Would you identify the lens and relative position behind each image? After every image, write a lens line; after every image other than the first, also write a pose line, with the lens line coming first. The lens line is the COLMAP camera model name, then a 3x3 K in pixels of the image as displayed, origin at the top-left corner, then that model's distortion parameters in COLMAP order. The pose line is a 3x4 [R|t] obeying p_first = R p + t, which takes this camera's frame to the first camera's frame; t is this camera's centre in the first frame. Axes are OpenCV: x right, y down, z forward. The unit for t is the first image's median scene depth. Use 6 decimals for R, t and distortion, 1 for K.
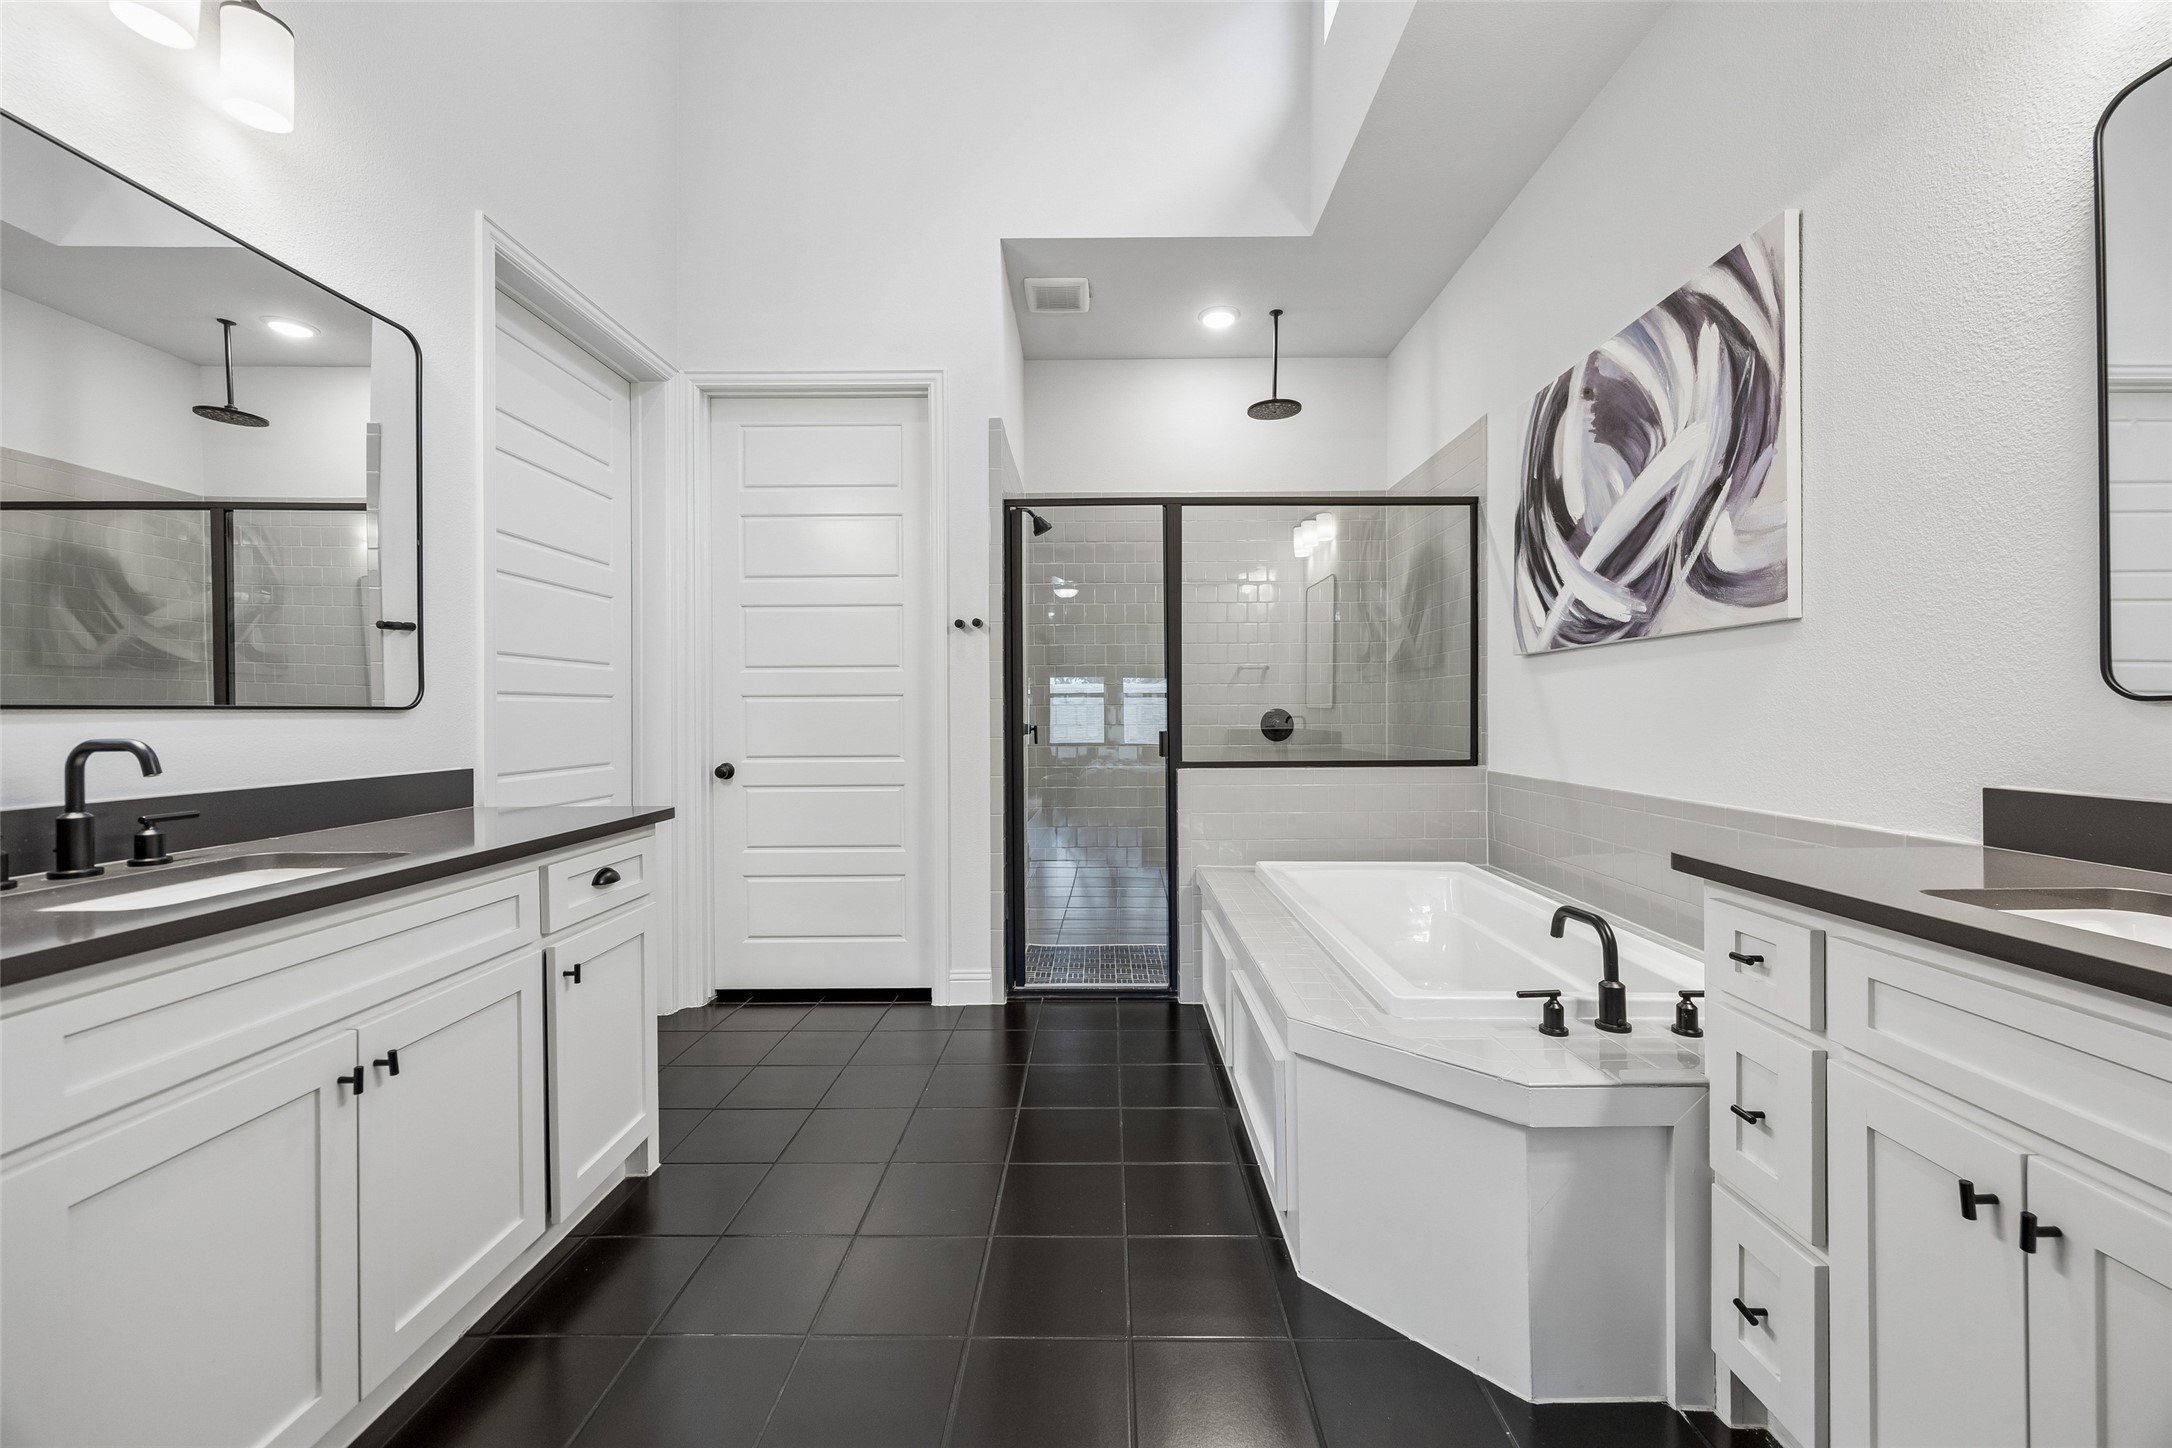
lens RADIAL K [[835.2, 0, 1098.1], [0, 835.2, 717.9], [0, 0, 1]] dist [-0.000074, -0.000951]
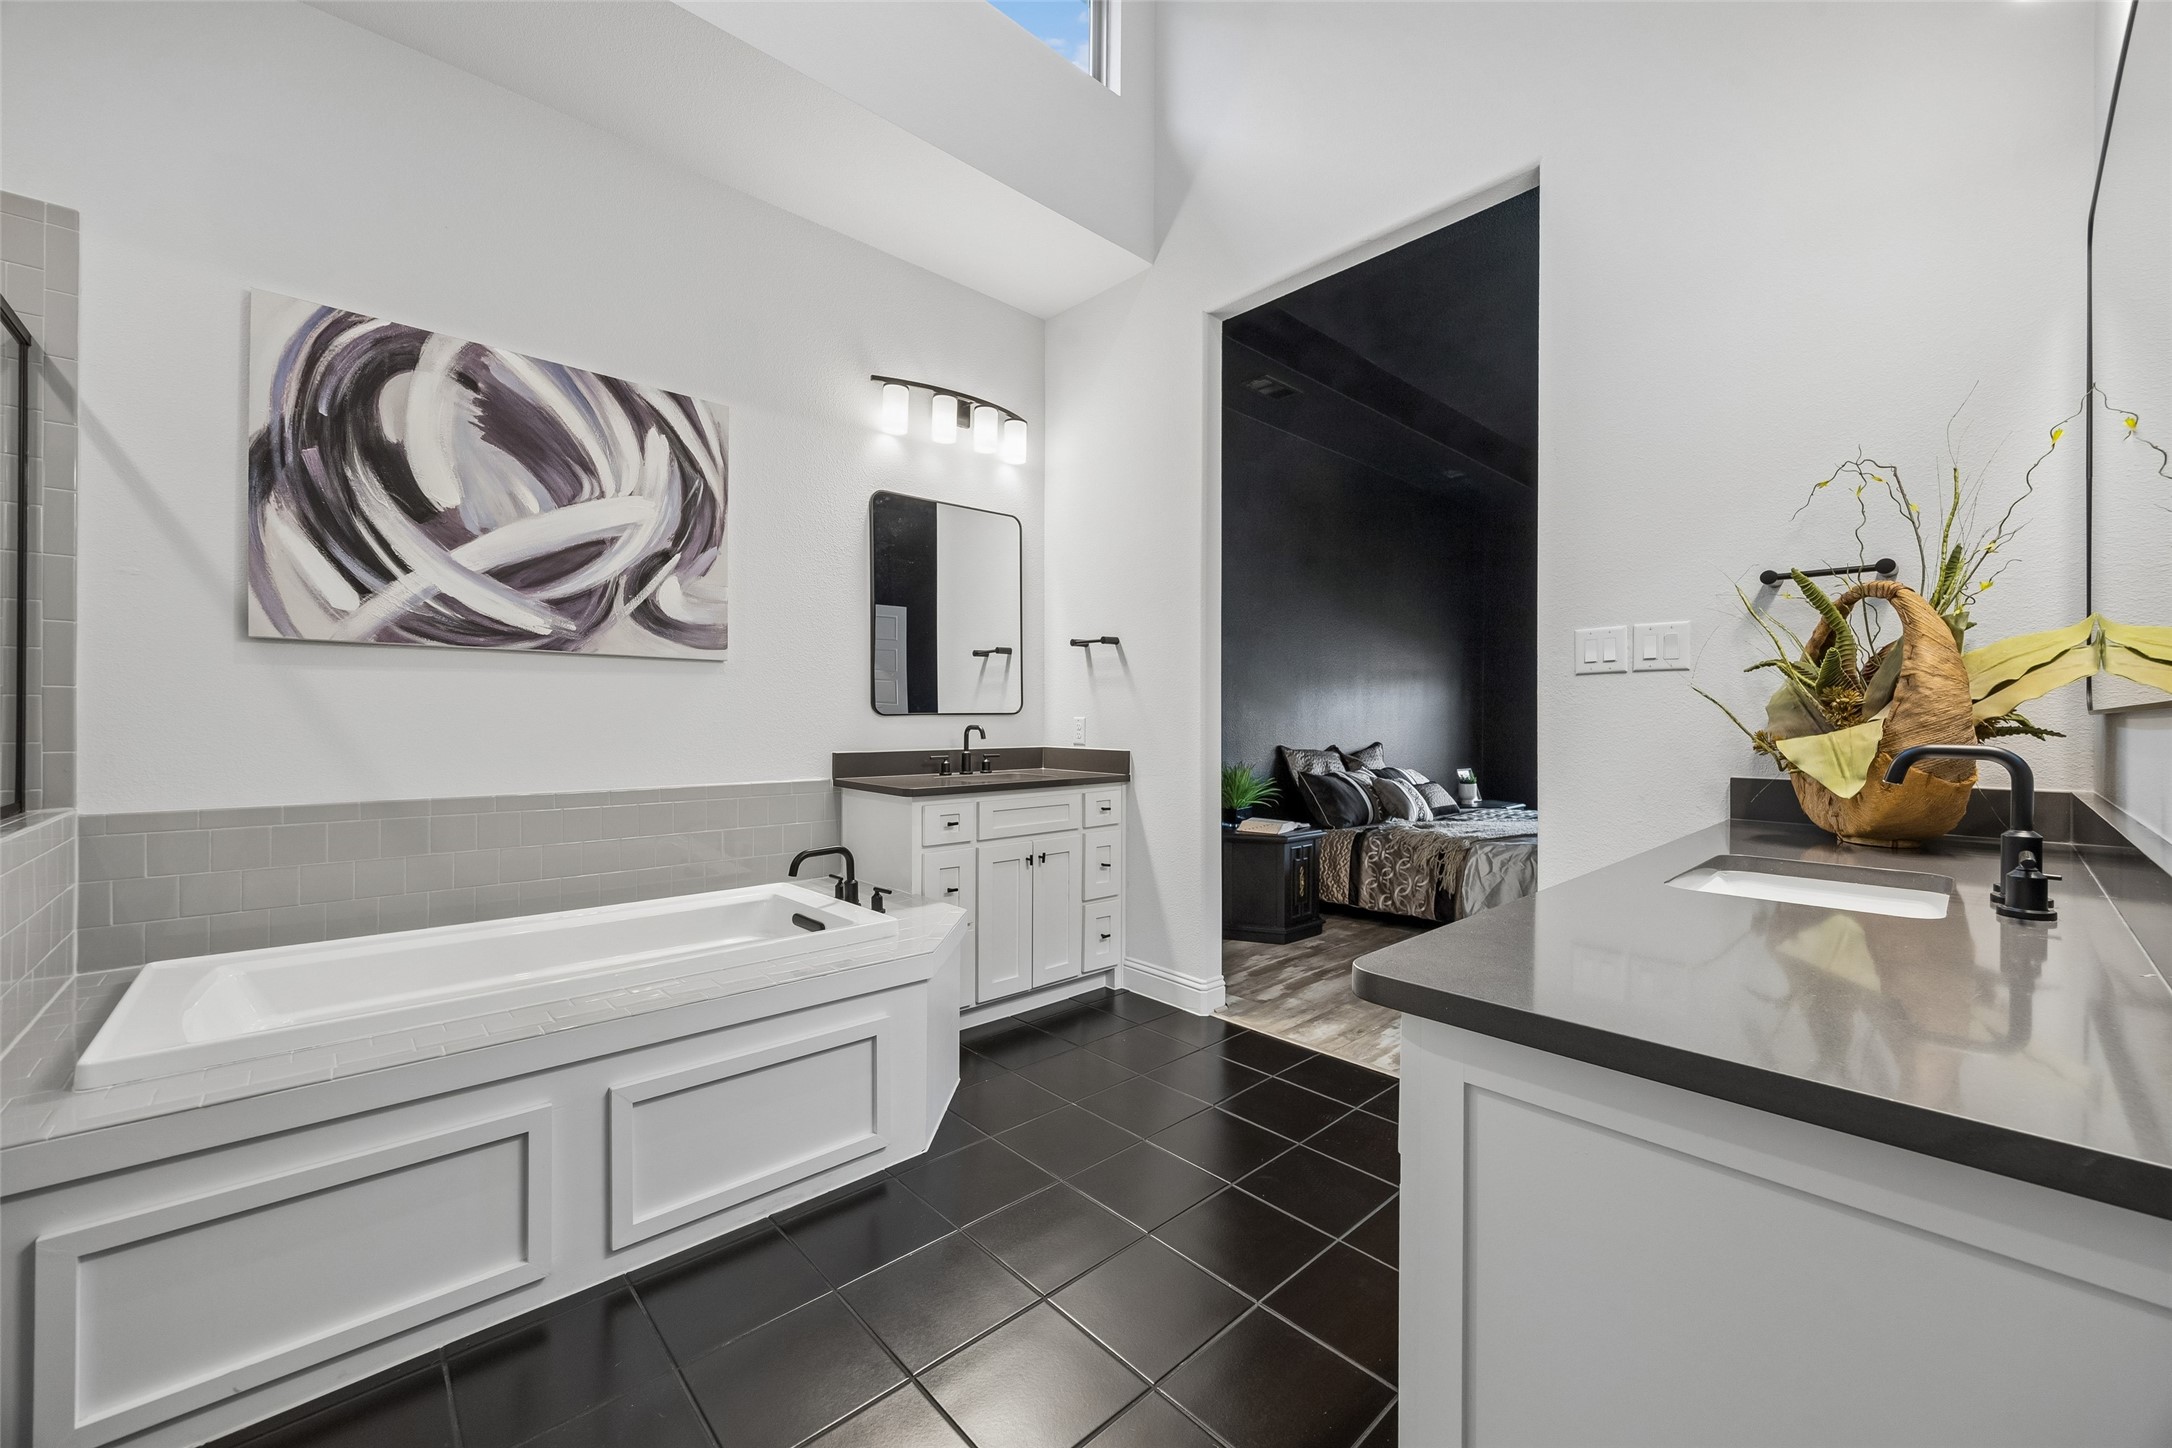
lens RADIAL K [[835.2, 0, 1090.9], [0, 835.2, 726.0], [0, 0, 1]] dist [-0.000074, -0.000951]
pose [[-0.681038, -0.007368, 0.732211, -0.655454], [0.000734, 0.999942, 0.010745, -0.008191], [-0.732247, 0.007855, -0.680993, 1.252805]]
